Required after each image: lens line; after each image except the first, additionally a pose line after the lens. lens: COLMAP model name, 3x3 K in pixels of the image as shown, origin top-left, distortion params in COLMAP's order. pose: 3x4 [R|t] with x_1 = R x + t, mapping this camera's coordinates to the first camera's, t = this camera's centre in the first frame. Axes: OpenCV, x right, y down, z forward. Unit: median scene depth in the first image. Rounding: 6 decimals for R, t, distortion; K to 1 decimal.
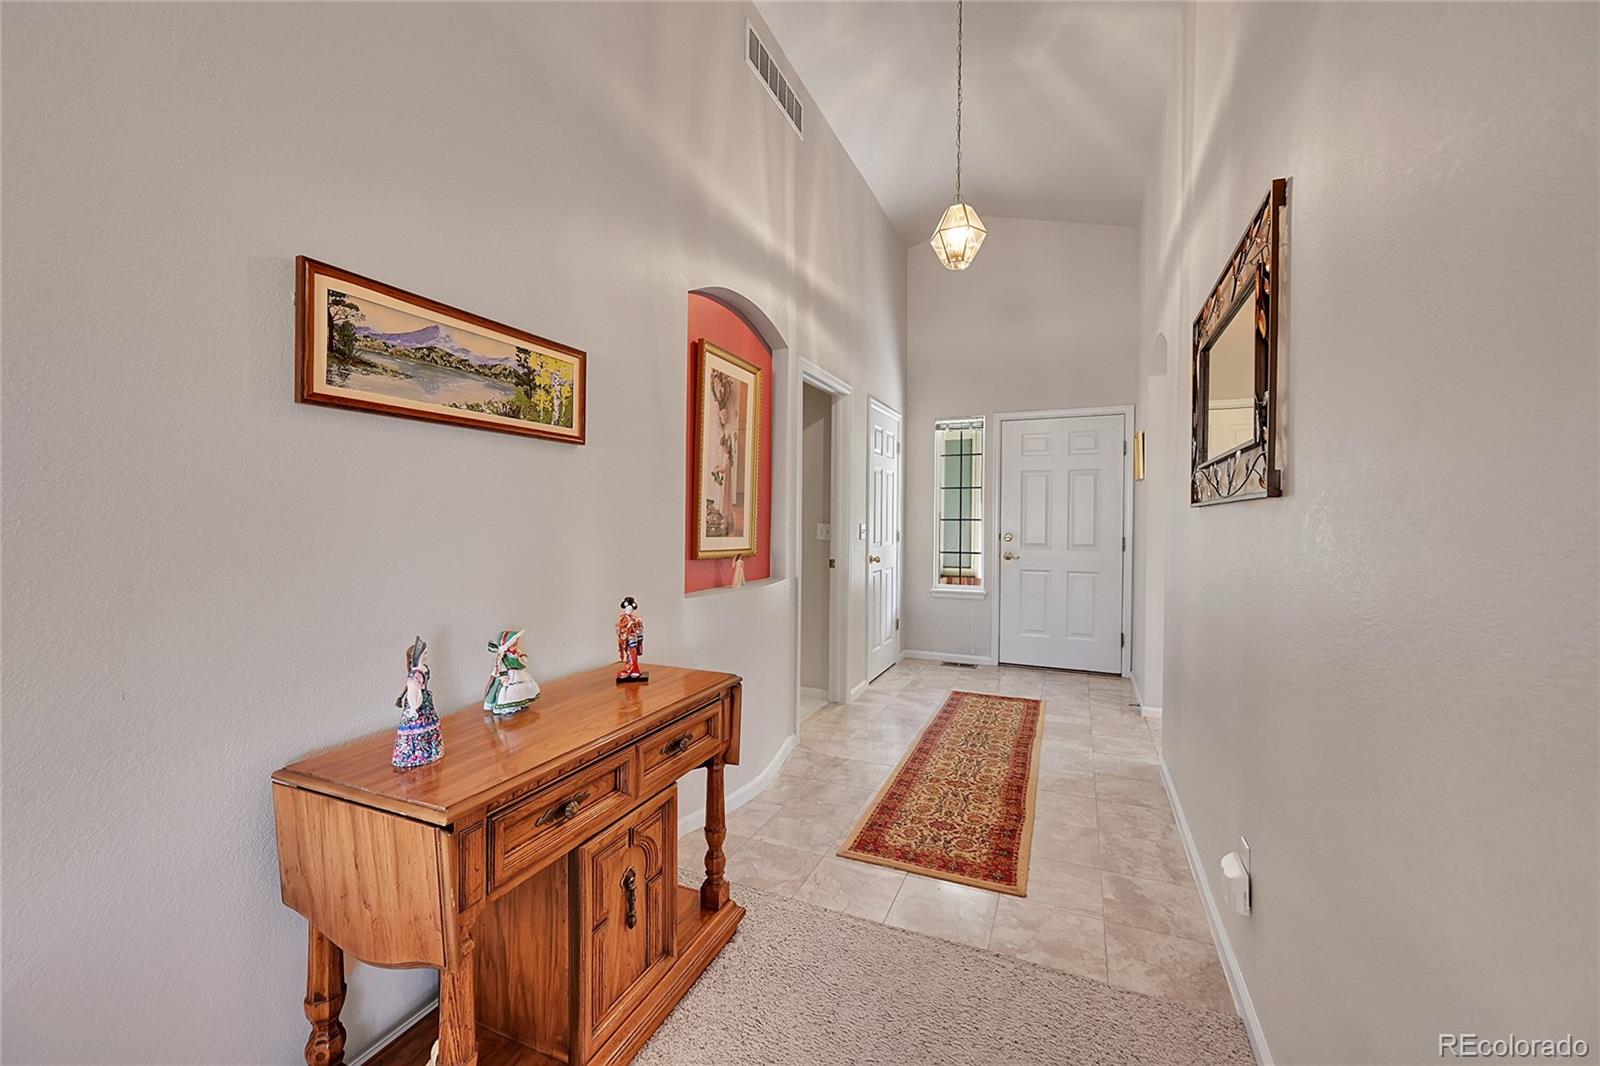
lens RADIAL K [[629.3, 0, 796.7], [0, 629.3, 525.9], [0, 0, 1]] dist [0.001113, -0.000444]
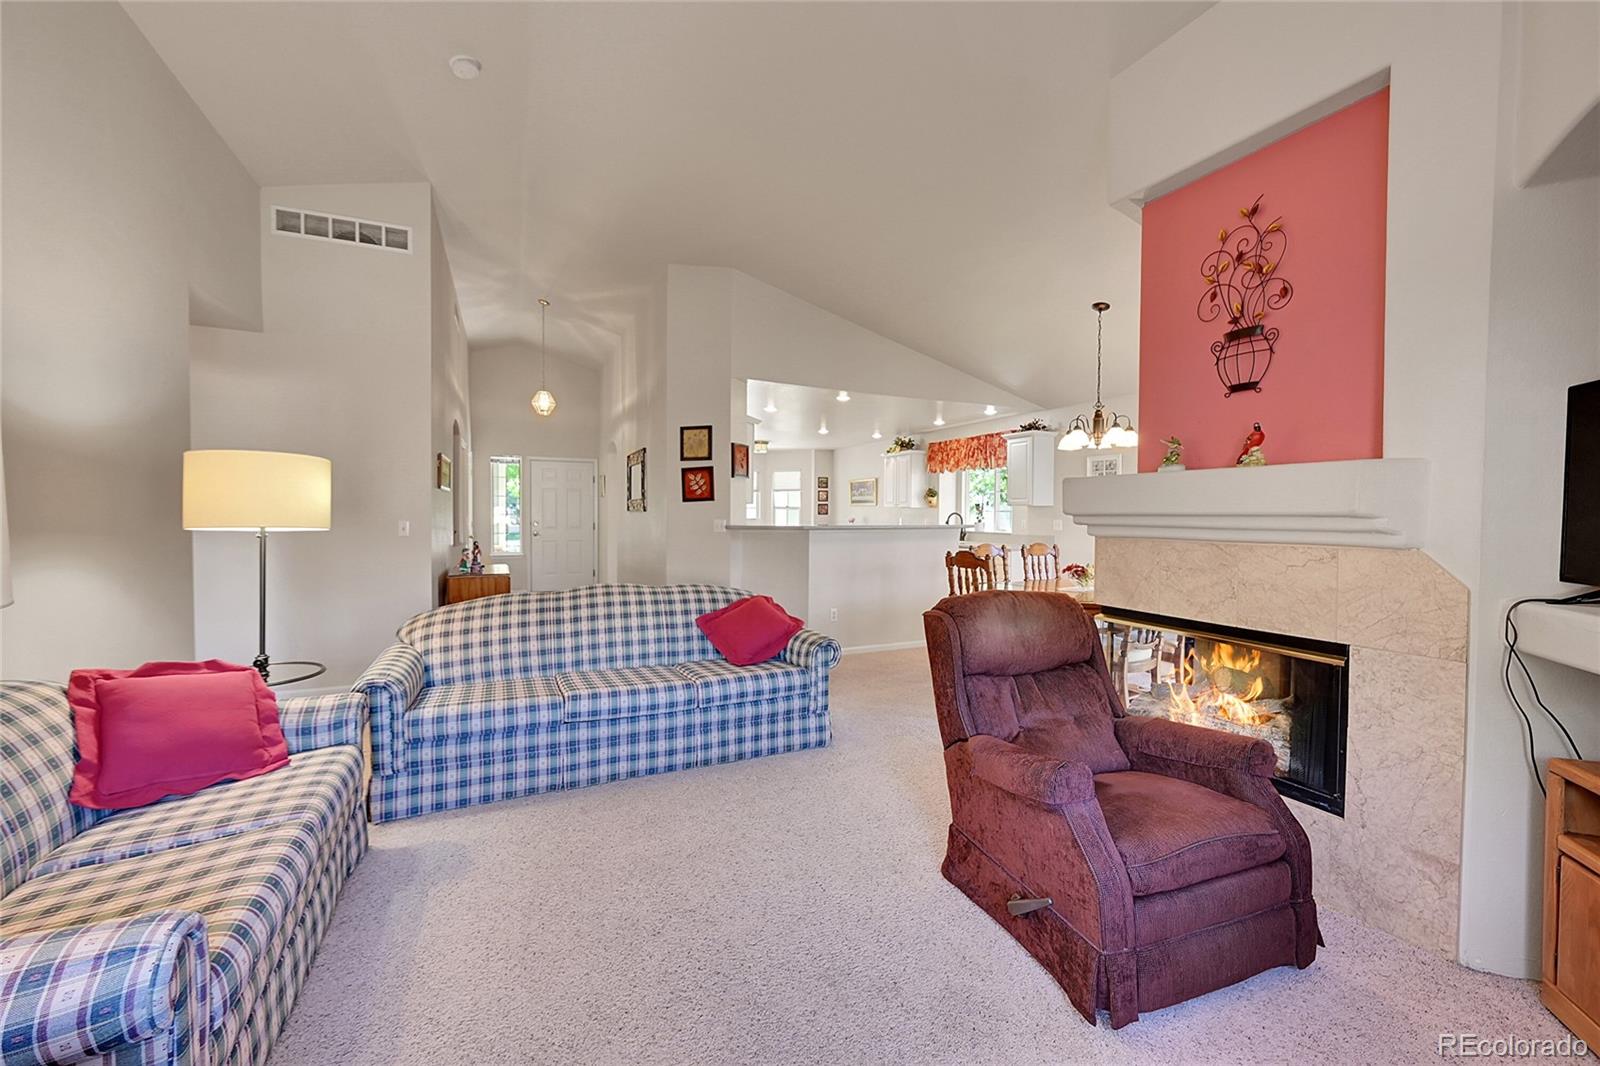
lens RADIAL K [[629.3, 0, 796.8], [0, 629.3, 533.6], [0, 0, 1]] dist [0.001113, -0.000444]
pose [[0.661152, -0.027569, 0.749745, -1.524917], [0.007592, 0.999519, 0.030058, -0.007719], [-0.750213, -0.014181, 0.661044, -2.237488]]
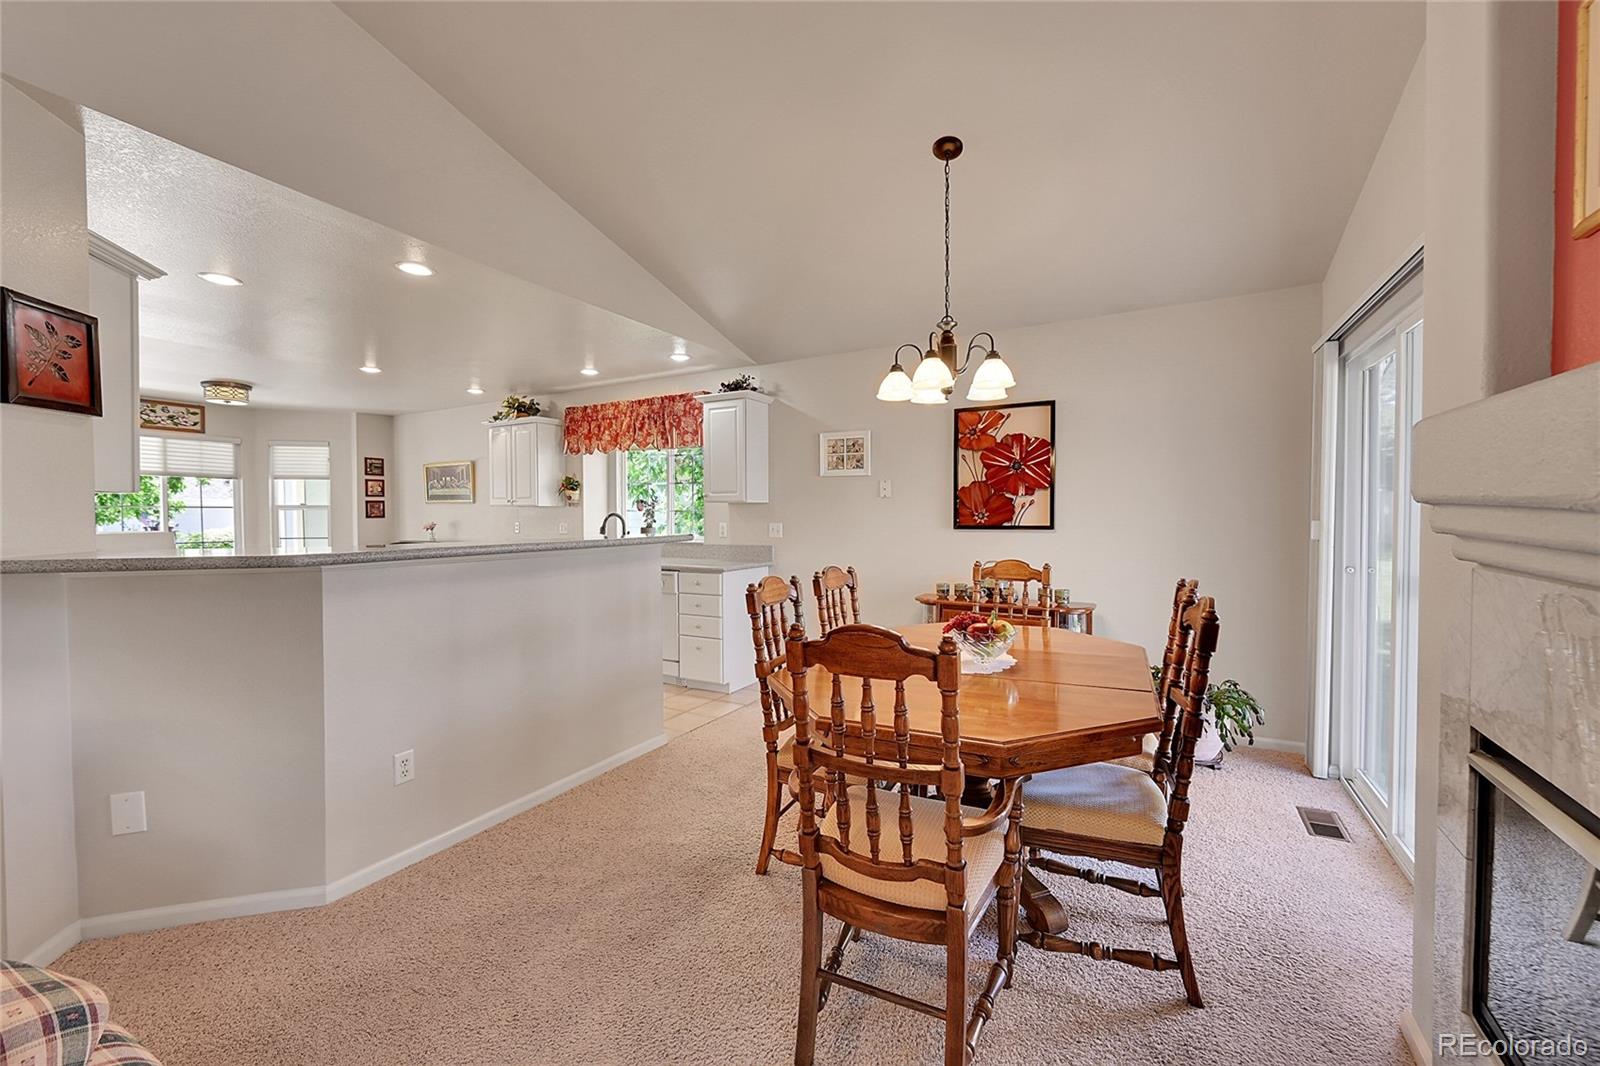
lens RADIAL K [[629.3, 0, 798.0], [0, 629.3, 526.1], [0, 0, 1]] dist [0.001113, -0.000444]
pose [[0.093646, -0.025014, 0.995291, -0.303107], [0.013469, 0.999625, 0.023856, -0.013849], [-0.995514, 0.011172, 0.093948, -1.276359]]
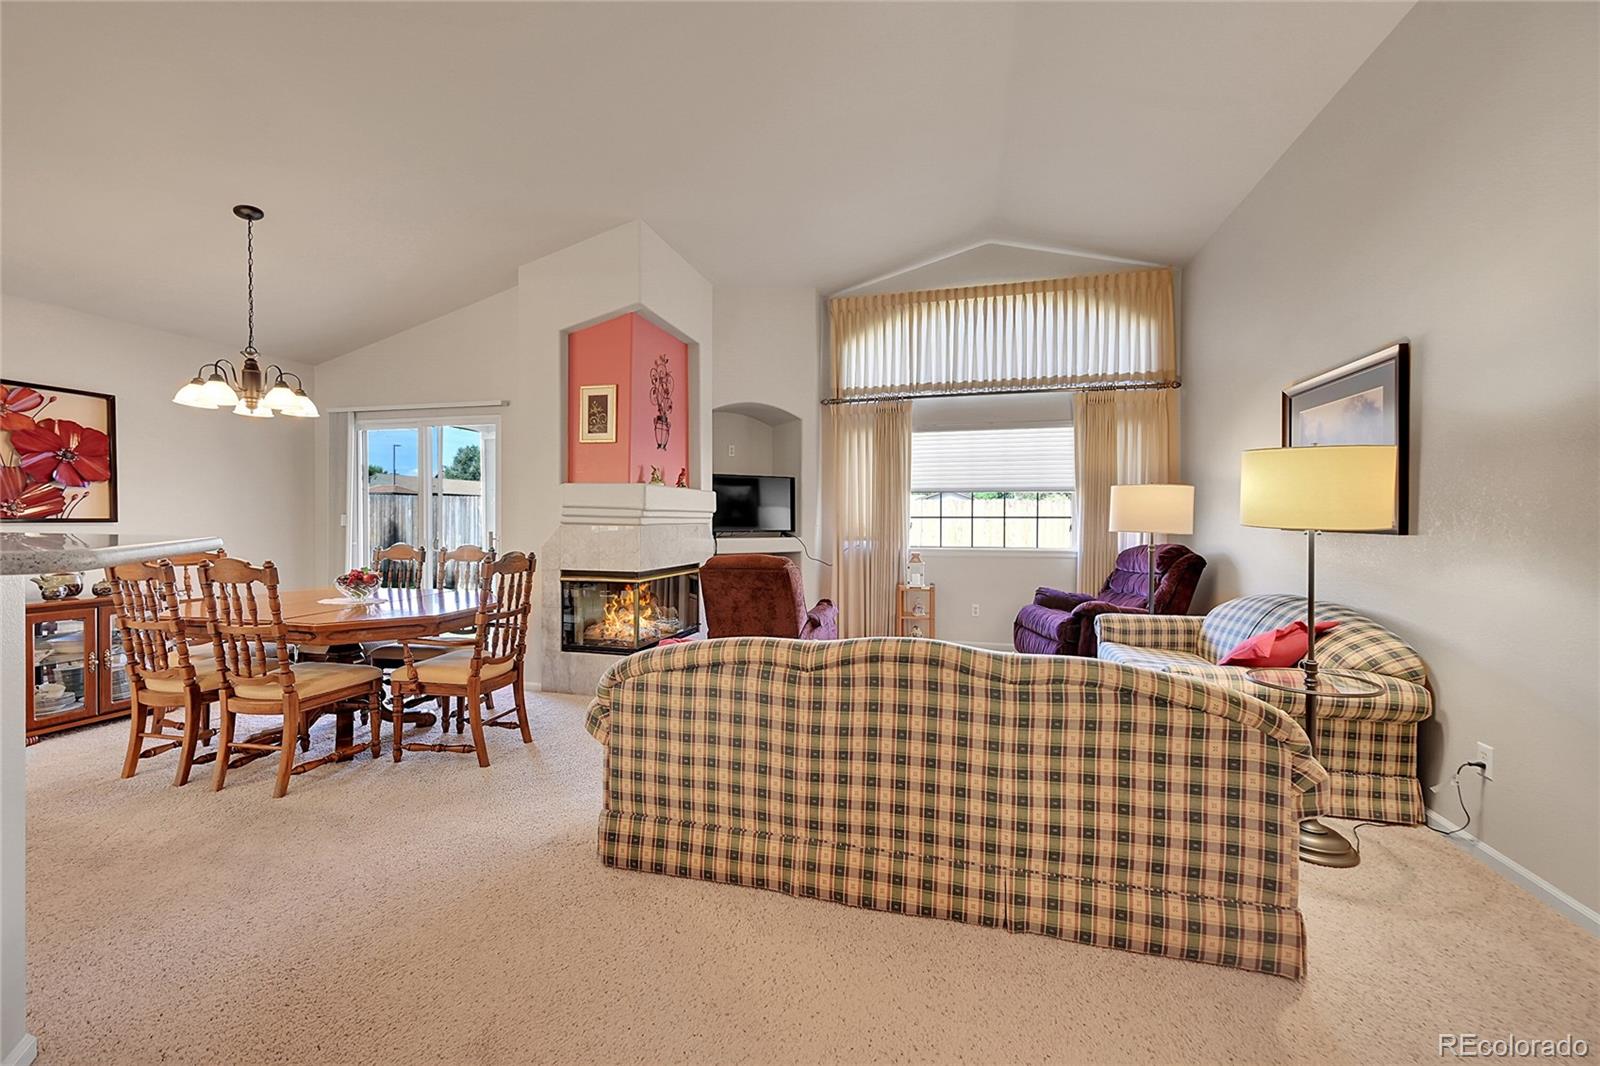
lens RADIAL K [[629.3, 0, 798.9], [0, 629.3, 529.6], [0, 0, 1]] dist [0.001113, -0.000444]
pose [[-0.986247, -0.007113, -0.165123, -0.085882], [-0.011845, 0.999546, 0.027690, -0.002780], [0.164851, 0.029265, -0.985884, 0.511550]]
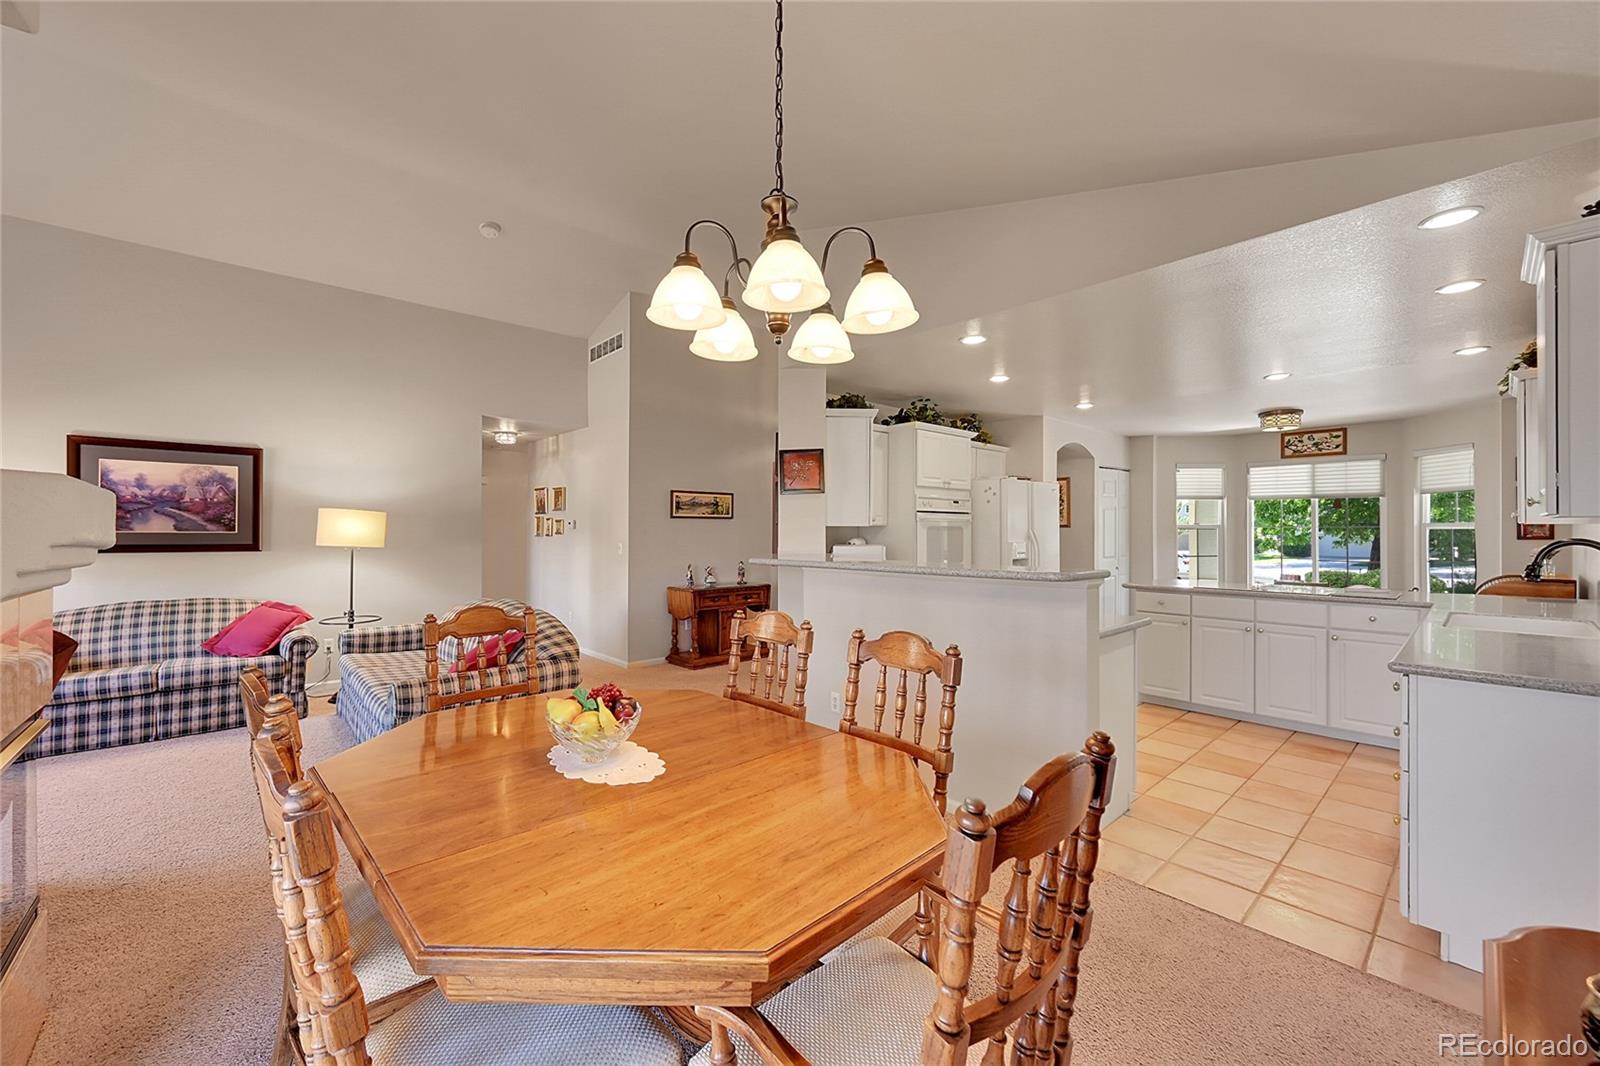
lens RADIAL K [[629.3, 0, 801.6], [0, 629.3, 528.8], [0, 0, 1]] dist [0.001113, -0.000444]
pose [[0.914021, -0.008081, -0.405586, 1.500425], [0.001506, 0.999862, -0.016526, -0.014695], [0.405664, 0.014494, 0.913907, -2.155857]]
